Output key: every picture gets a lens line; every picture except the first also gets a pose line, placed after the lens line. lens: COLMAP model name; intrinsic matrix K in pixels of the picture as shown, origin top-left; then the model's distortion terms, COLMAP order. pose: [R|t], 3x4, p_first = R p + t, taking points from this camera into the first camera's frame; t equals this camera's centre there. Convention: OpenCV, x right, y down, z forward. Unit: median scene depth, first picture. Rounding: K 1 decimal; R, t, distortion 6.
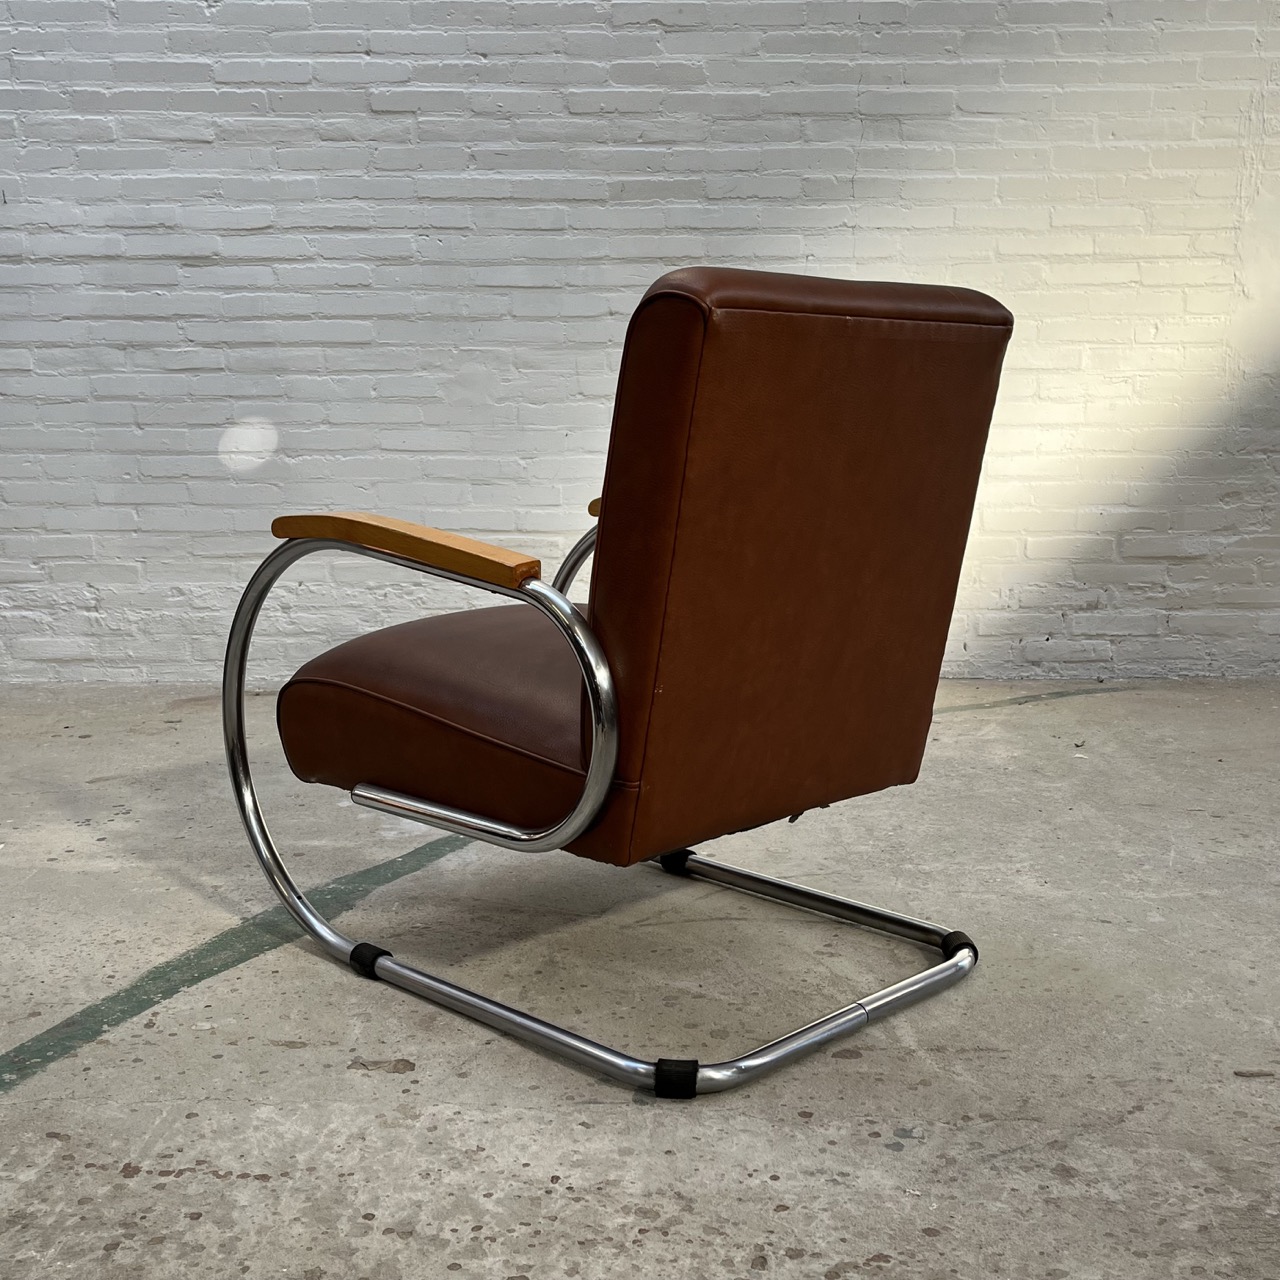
lens RADIAL K [[1603.7, 0, 632.4], [0, 1603.7, 655.5], [0, 0, 1]] dist [0.031714, -0.019322]
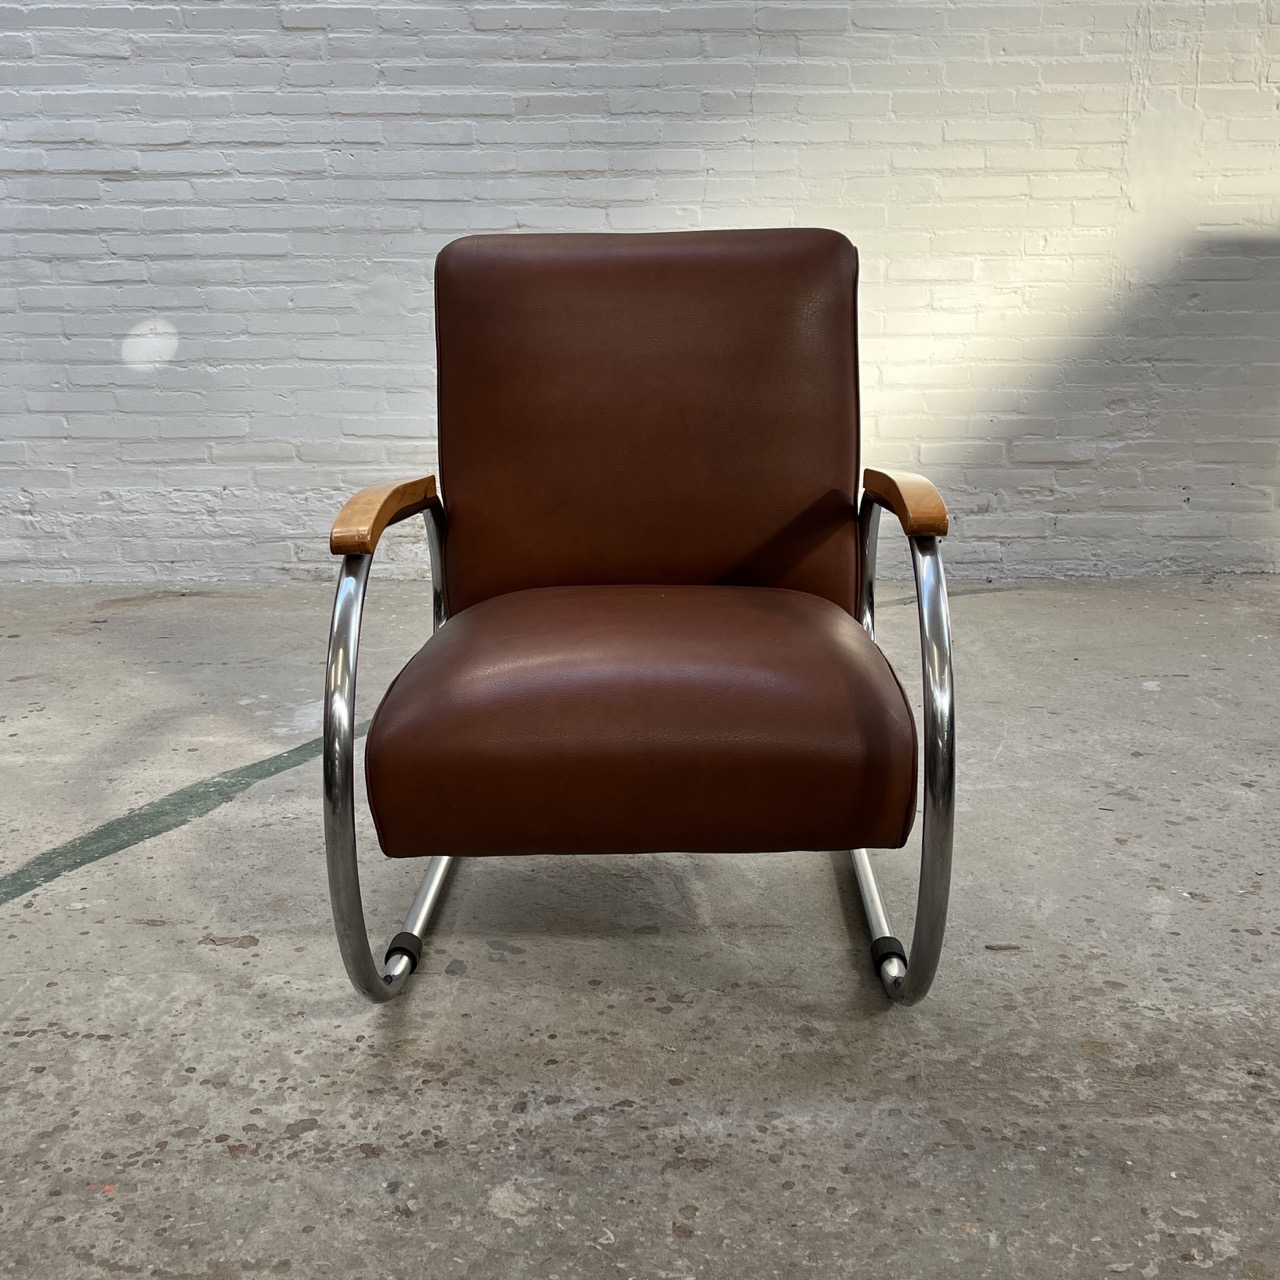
lens RADIAL K [[1608.4, 0, 629.2], [0, 1608.4, 639.0], [0, 0, 1]] dist [0.015556, 0.028813]
pose [[0.999993, -0.000721, -0.003622, 0.062699], [0.000944, 0.998081, 0.061922, -0.012052], [0.003570, -0.061925, 0.998074, -0.052551]]
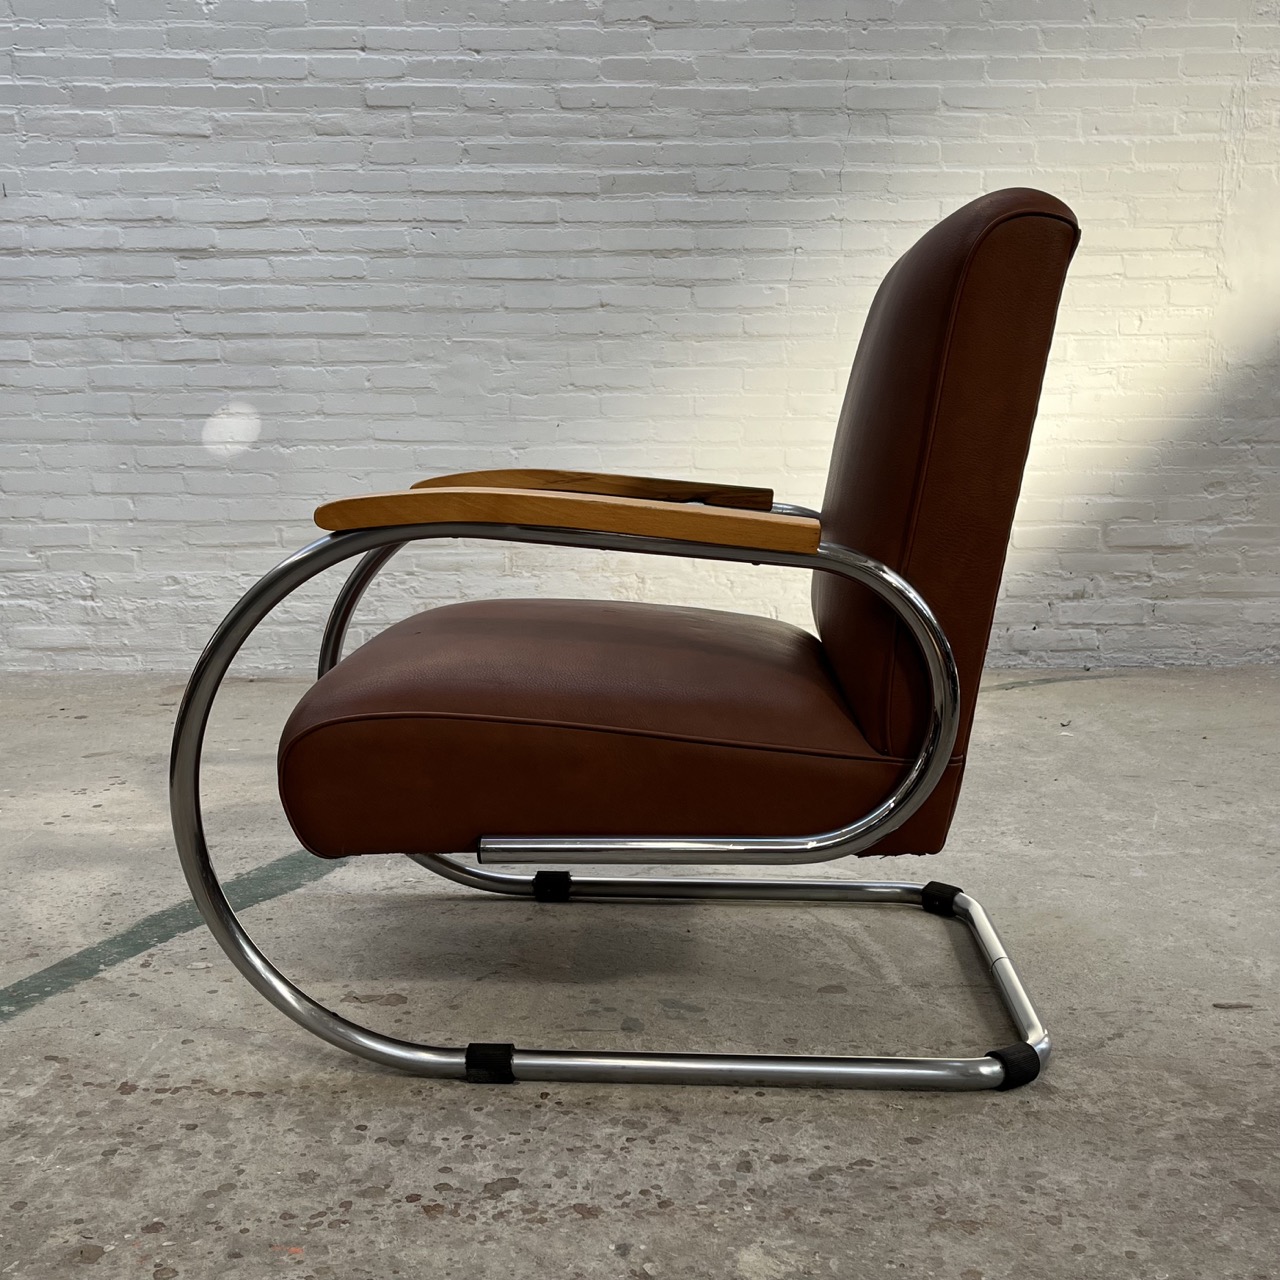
lens RADIAL K [[1604.8, 0, 623.7], [0, 1604.8, 656.8], [0, 0, 1]] dist [0.031966, -0.023515]
pose [[1.000000, 0.000301, -0.000731, 0.001158], [-0.000314, 0.999821, -0.018938, 0.028544], [0.000725, 0.018938, 0.999820, -0.009865]]
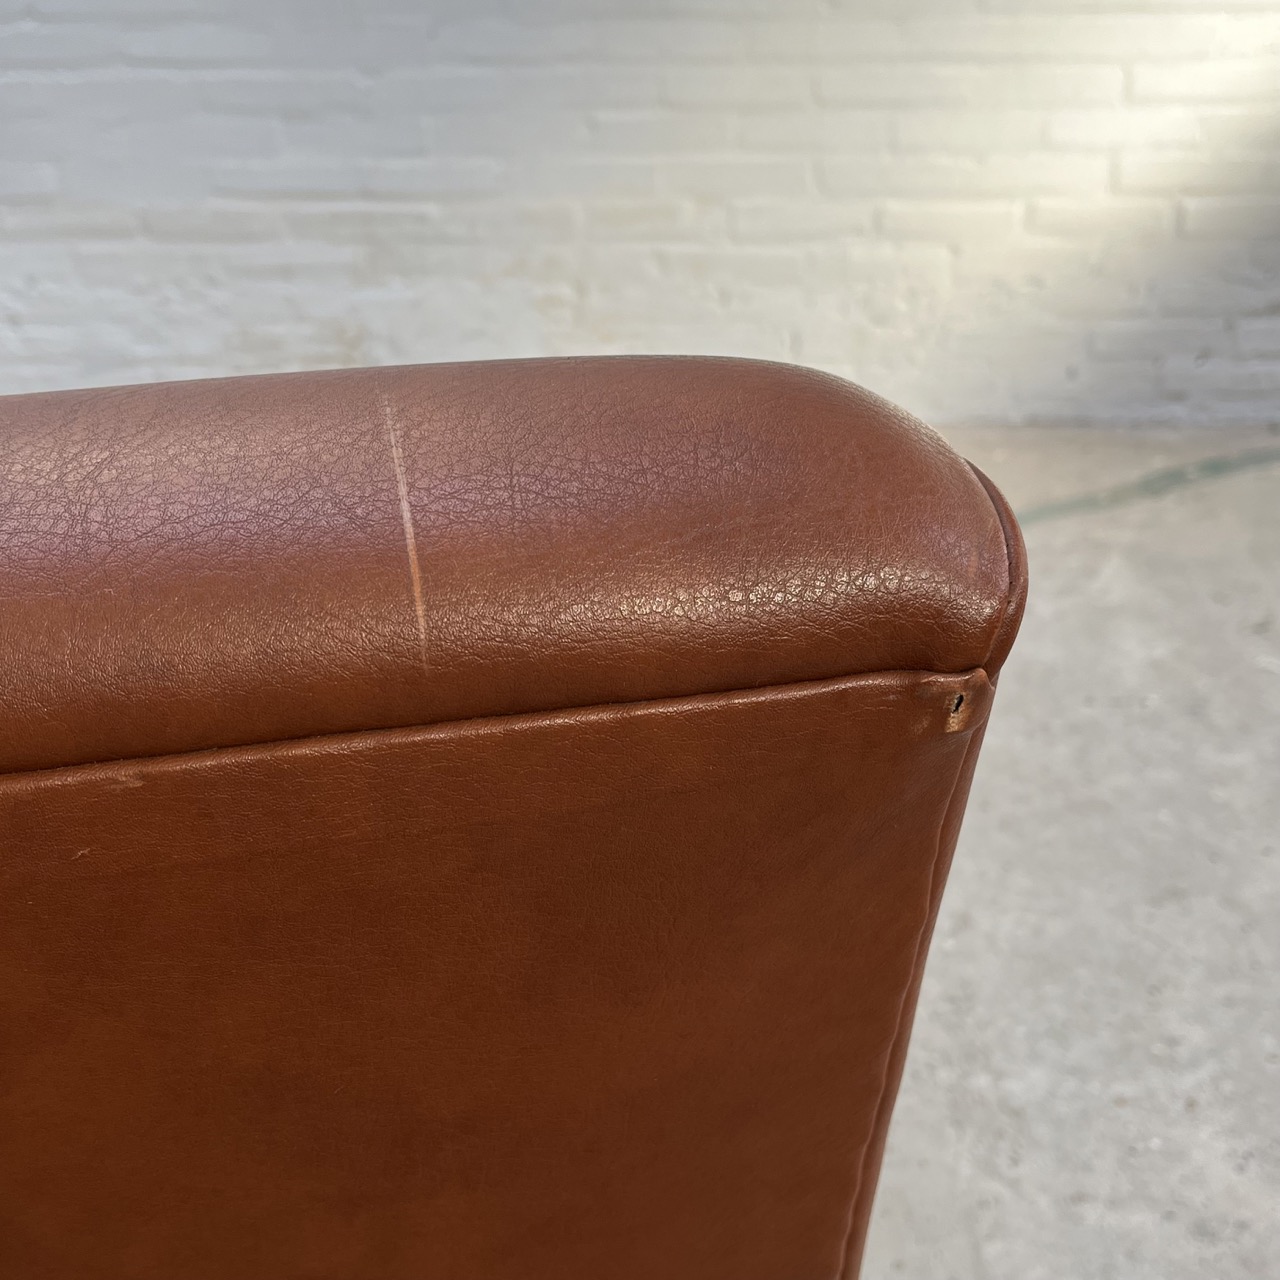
lens RADIAL K [[1597.7, 0, 642.6], [0, 1597.7, 646.9], [0, 0, 1]] dist [0.013533, 0.008505]
pose [[0.999883, -0.003080, -0.014970, 0.046672], [0.007858, 0.943707, 0.330688, -0.122352], [0.013109, -0.330767, 0.943621, 0.373596]]
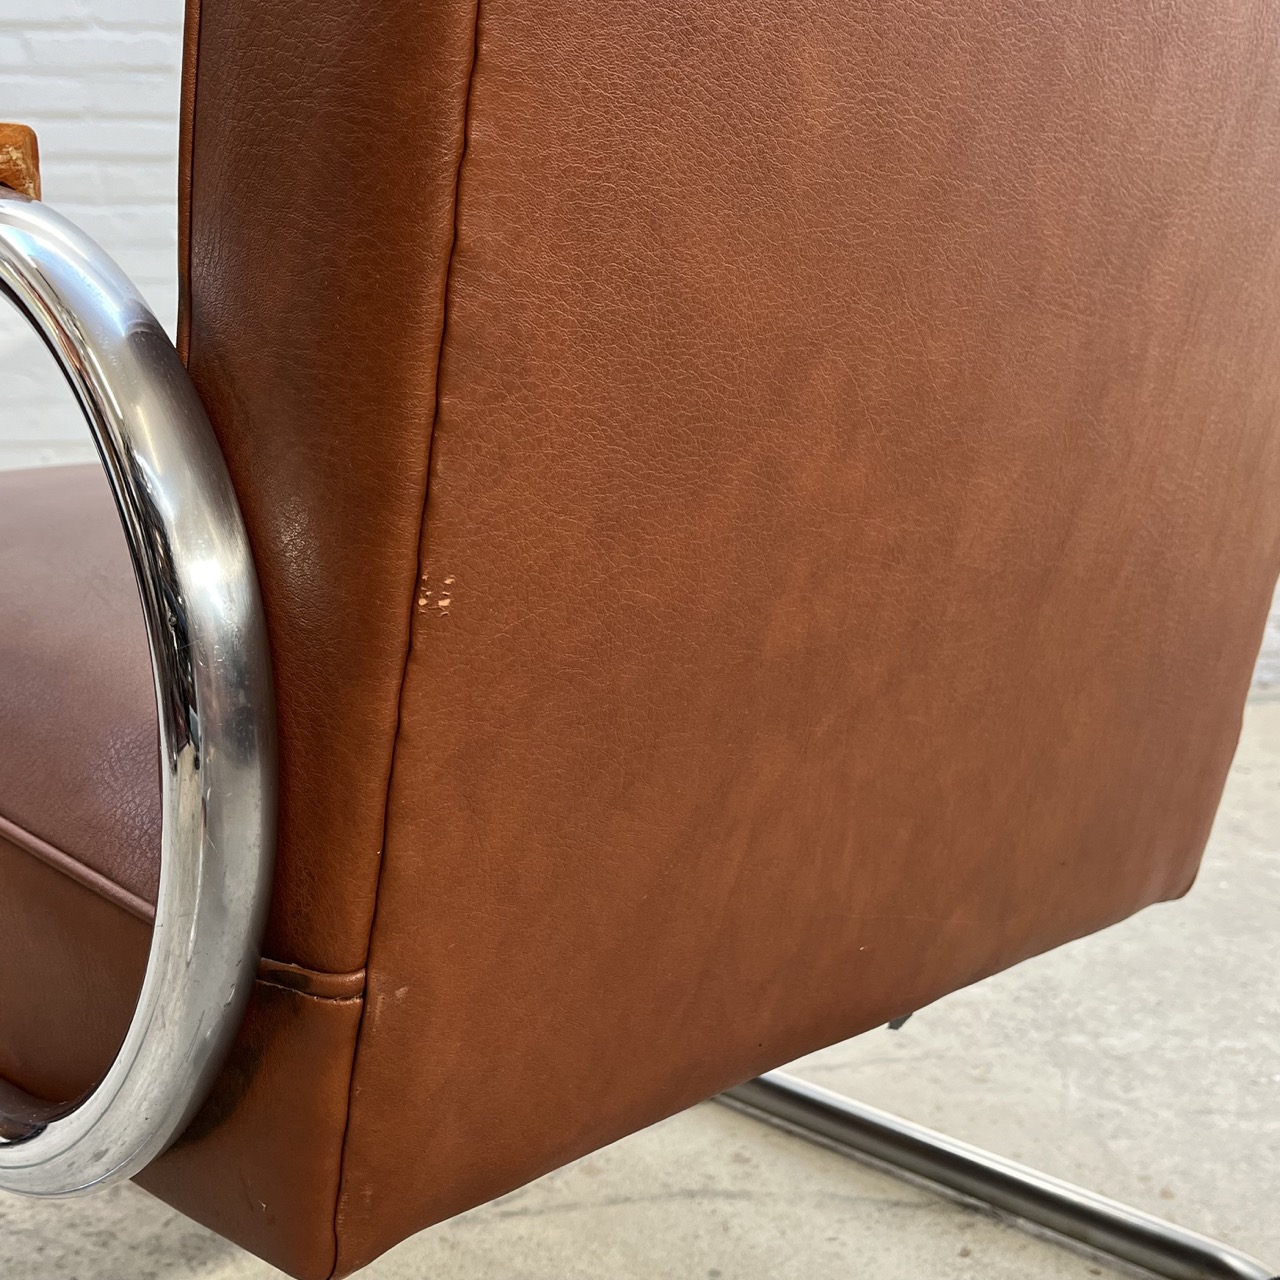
lens RADIAL K [[1608.4, 0, 629.2], [0, 1608.4, 639.0], [0, 0, 1]] dist [0.015556, 0.028813]
pose [[0.999858, 0.012398, 0.011407, 0.019490], [-0.012159, 0.999711, -0.020742, 0.014757], [-0.011661, 0.020600, 0.999720, 0.347412]]
